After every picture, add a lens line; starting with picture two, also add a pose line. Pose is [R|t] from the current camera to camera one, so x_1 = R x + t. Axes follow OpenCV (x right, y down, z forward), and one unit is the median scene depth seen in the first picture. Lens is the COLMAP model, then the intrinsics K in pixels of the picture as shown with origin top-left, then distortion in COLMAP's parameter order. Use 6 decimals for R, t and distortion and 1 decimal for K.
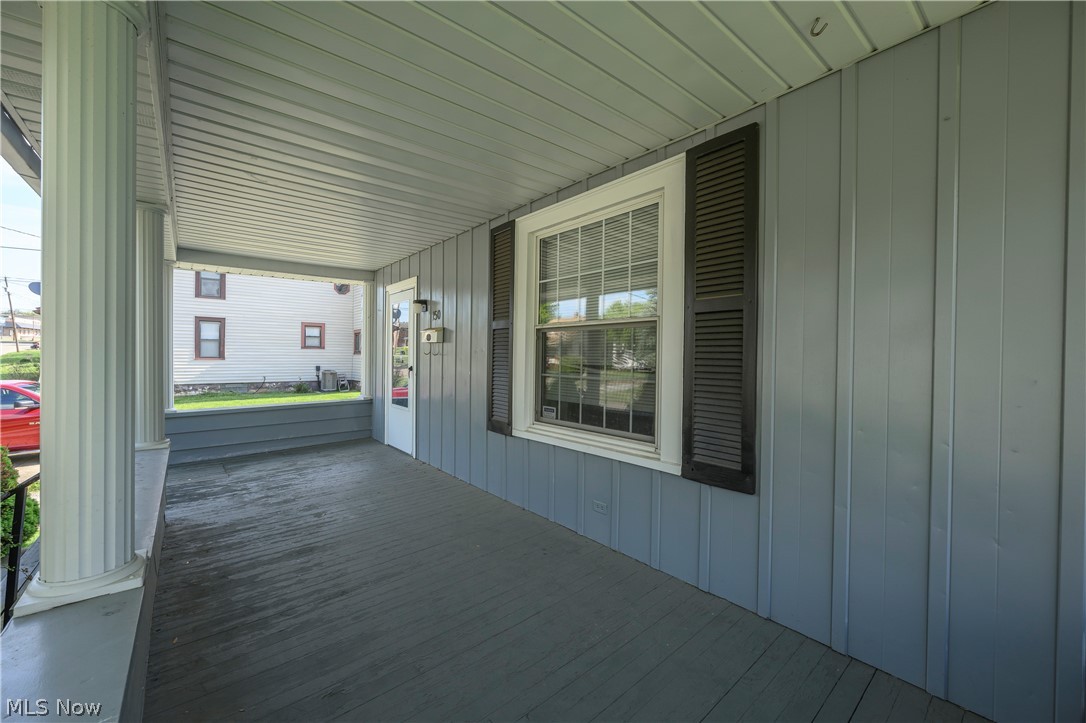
lens RADIAL K [[428.4, 0, 536.9], [0, 428.4, 353.6], [0, 0, 1]] dist [-0.000743, -0.000144]
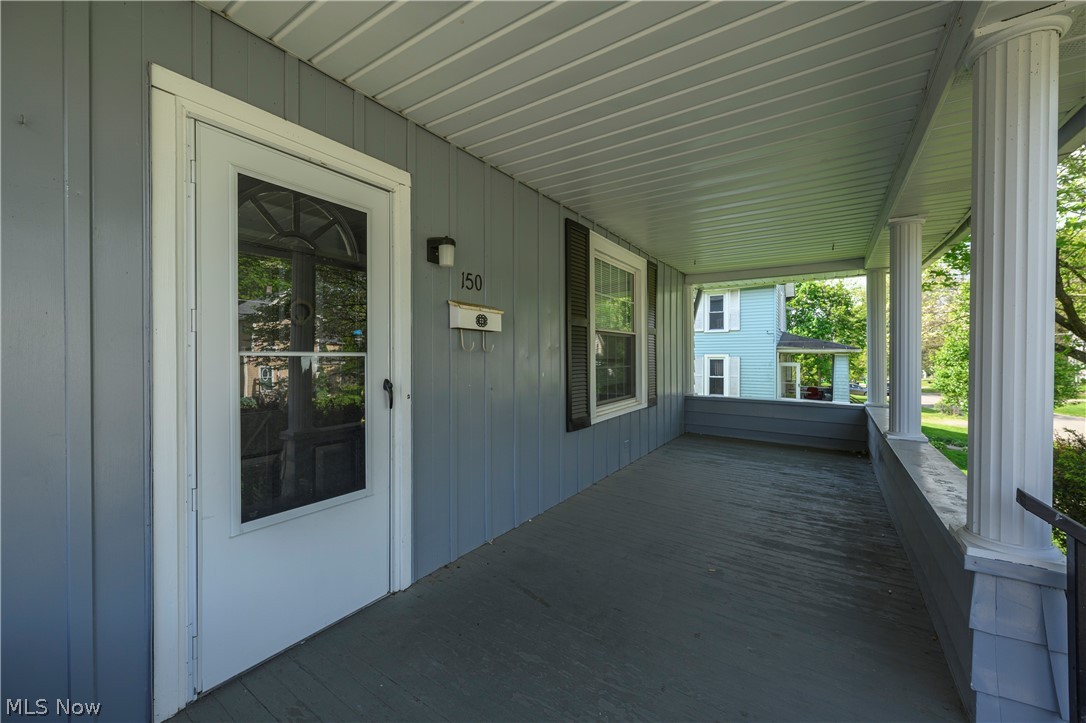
lens RADIAL K [[427.6, 0, 540.8], [0, 427.6, 358.0], [0, 0, 1]] dist [-0.000742, -0.000178]
pose [[-0.287960, -0.012256, 0.957564, -1.369885], [-0.000119, 0.999919, 0.012762, 0.003974], [-0.957642, 0.003561, -0.287938, 1.838231]]
